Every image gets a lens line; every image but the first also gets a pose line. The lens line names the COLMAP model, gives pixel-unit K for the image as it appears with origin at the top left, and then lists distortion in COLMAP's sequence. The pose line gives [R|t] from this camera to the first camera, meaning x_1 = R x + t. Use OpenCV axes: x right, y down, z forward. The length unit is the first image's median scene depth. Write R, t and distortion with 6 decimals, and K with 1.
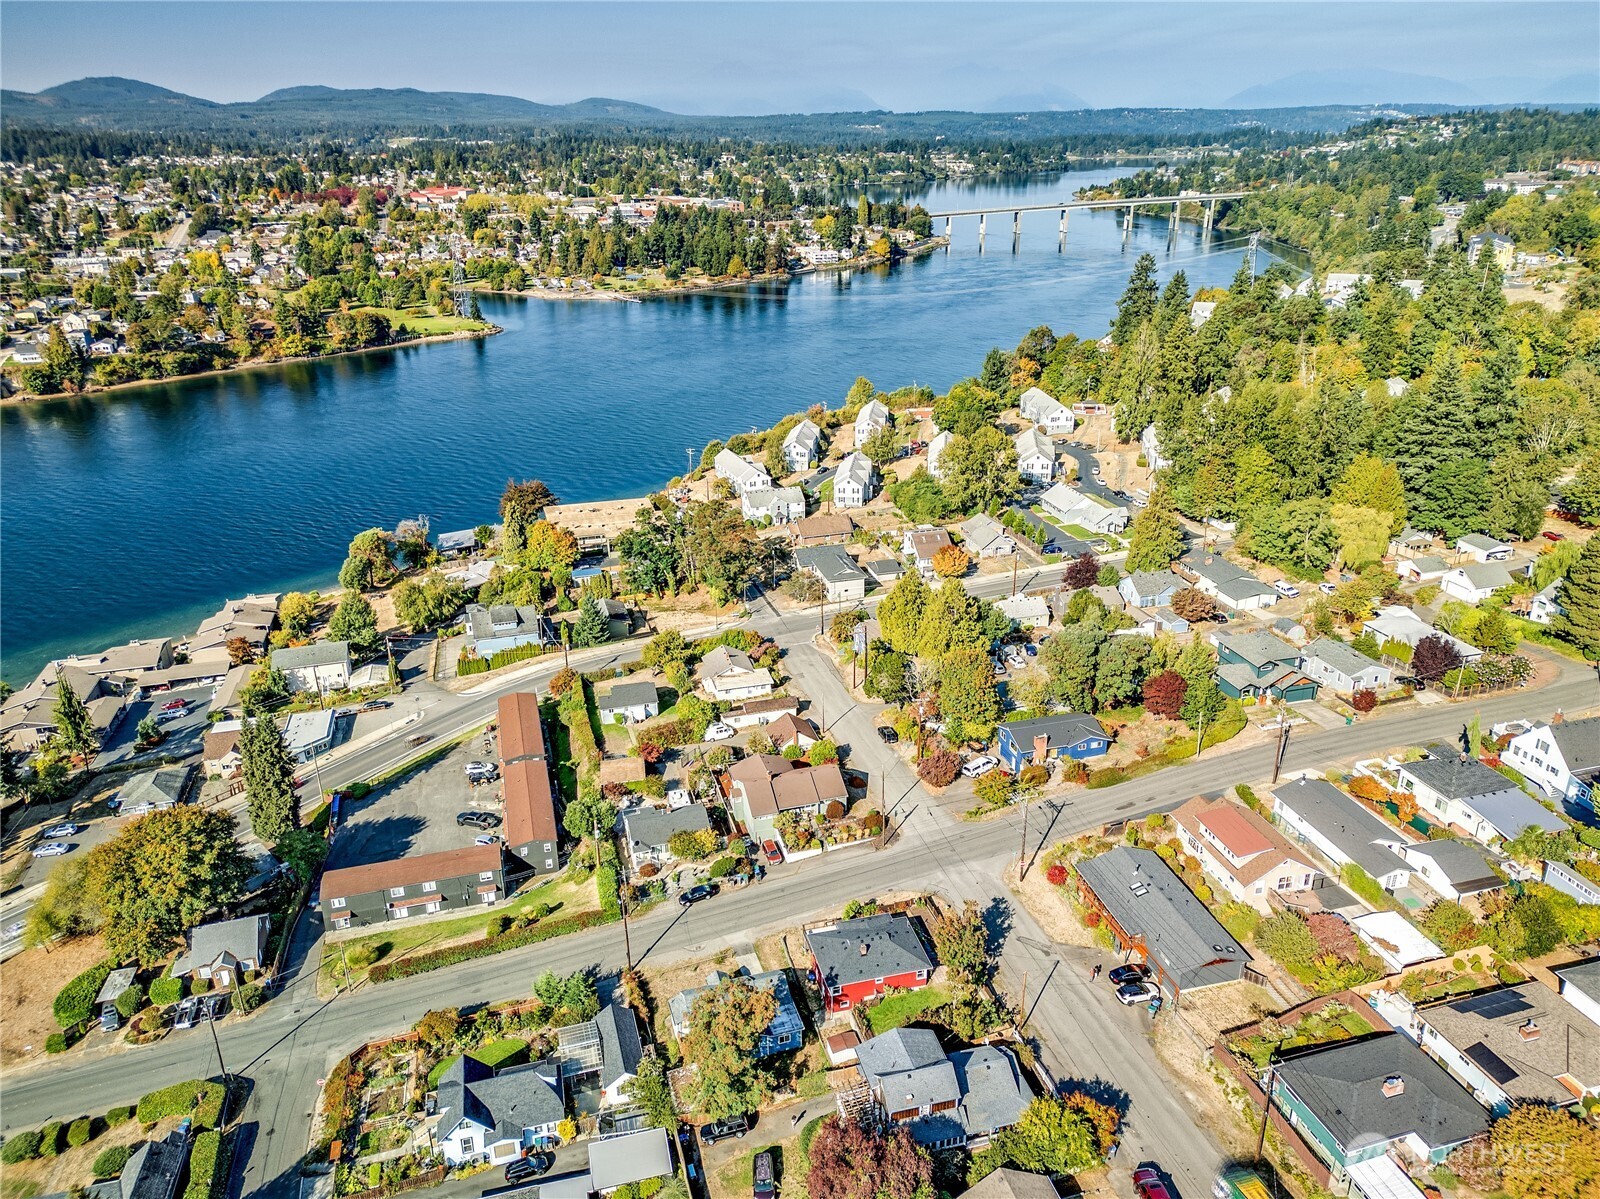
lens RADIAL K [[1116.4, 0, 800.0], [0, 1116.4, 599.5], [0, 0, 1]] dist [0.005519, 0.001420]
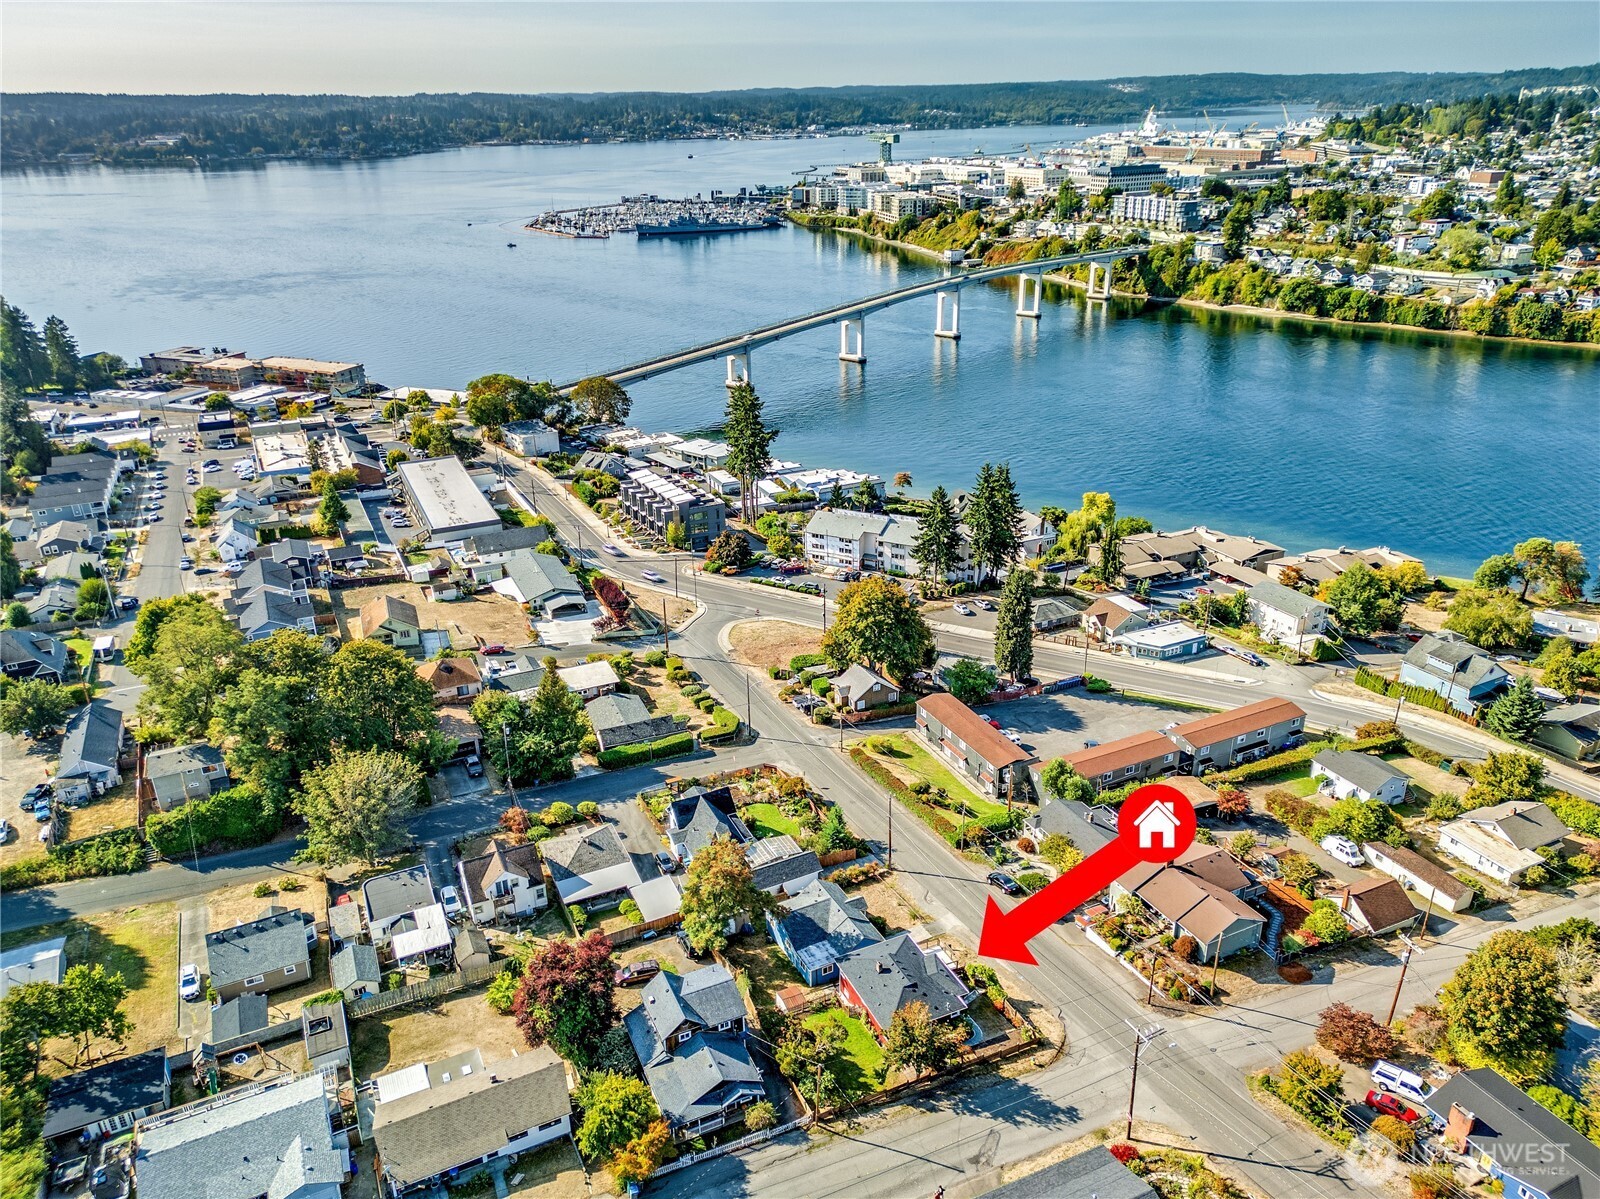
lens RADIAL K [[1116.4, 0, 800.0], [0, 1116.4, 599.5], [0, 0, 1]] dist [0.005519, 0.001420]
pose [[0.167278, 0.403228, -0.899681, 0.481184], [-0.356753, 0.875457, 0.326040, -0.148111], [0.919100, 0.266425, 0.290297, 0.370335]]
